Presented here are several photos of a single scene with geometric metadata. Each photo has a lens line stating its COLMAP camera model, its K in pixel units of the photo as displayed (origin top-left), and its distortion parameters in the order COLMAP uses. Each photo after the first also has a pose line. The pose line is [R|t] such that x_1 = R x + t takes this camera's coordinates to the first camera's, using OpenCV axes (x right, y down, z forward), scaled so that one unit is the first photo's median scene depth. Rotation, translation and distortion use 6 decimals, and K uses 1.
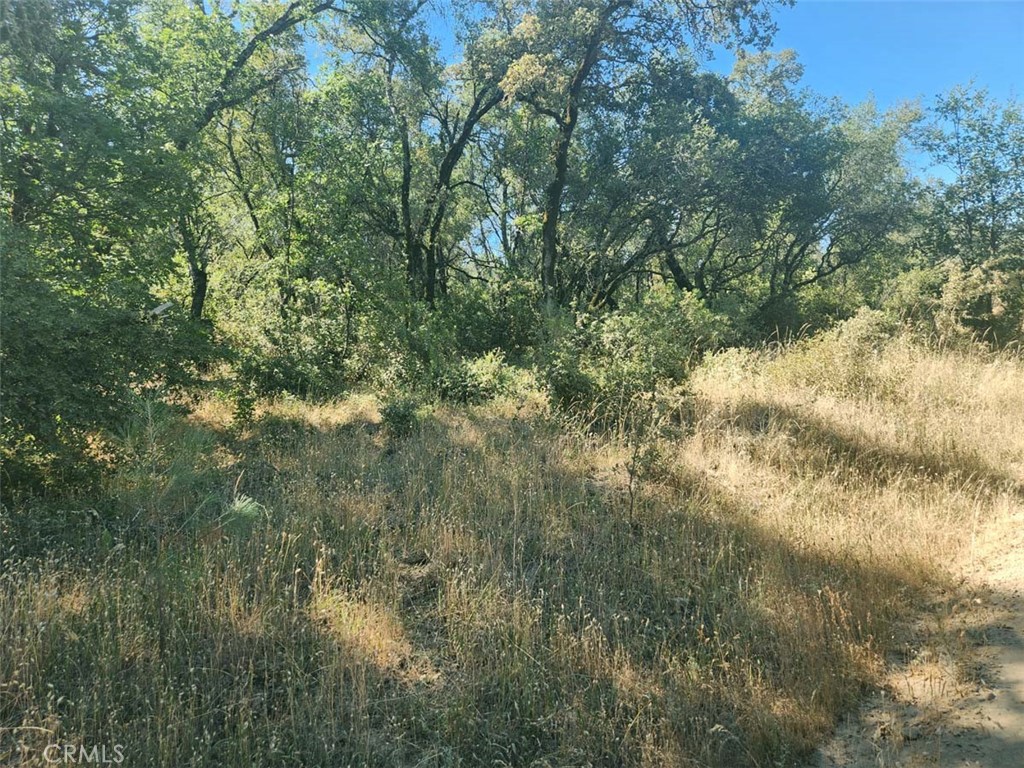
lens RADIAL K [[795.2, 0, 512.0], [0, 795.2, 384.0], [0, 0, 1]] dist [0.006081, -0.005769]
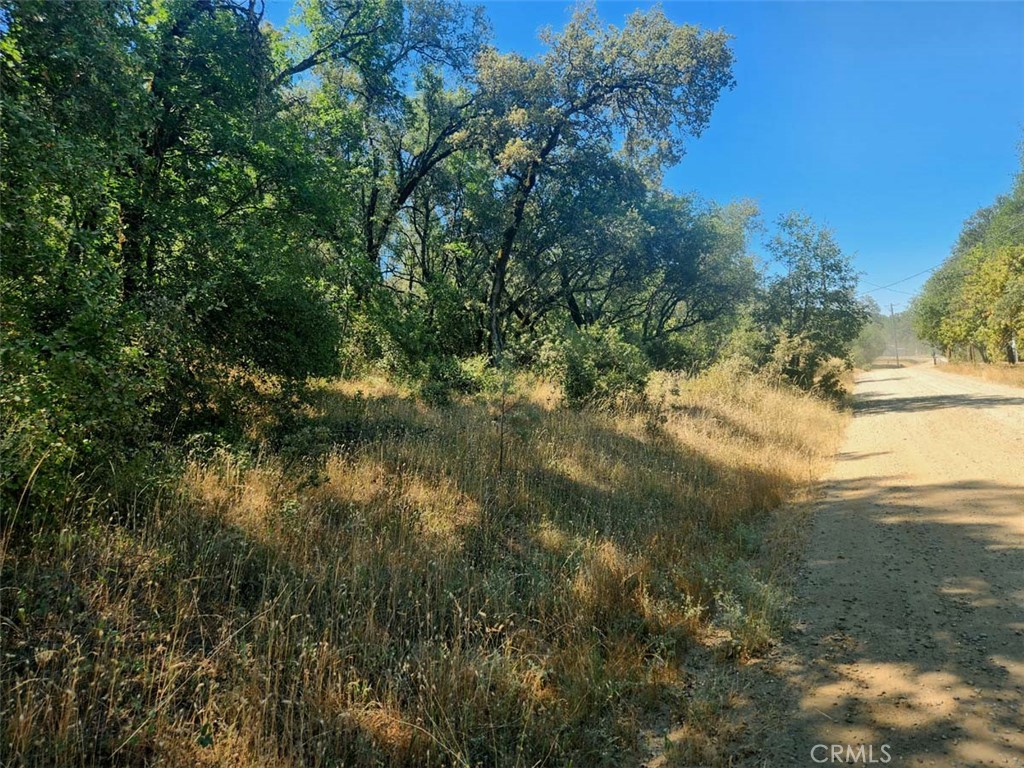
lens RADIAL K [[795.2, 0, 512.0], [0, 795.2, 384.0], [0, 0, 1]] dist [0.006081, -0.005769]
pose [[0.967301, 0.107840, 0.229562, -0.244683], [-0.103994, 0.994160, -0.028823, 0.038939], [-0.231330, 0.004007, 0.972867, -0.304586]]
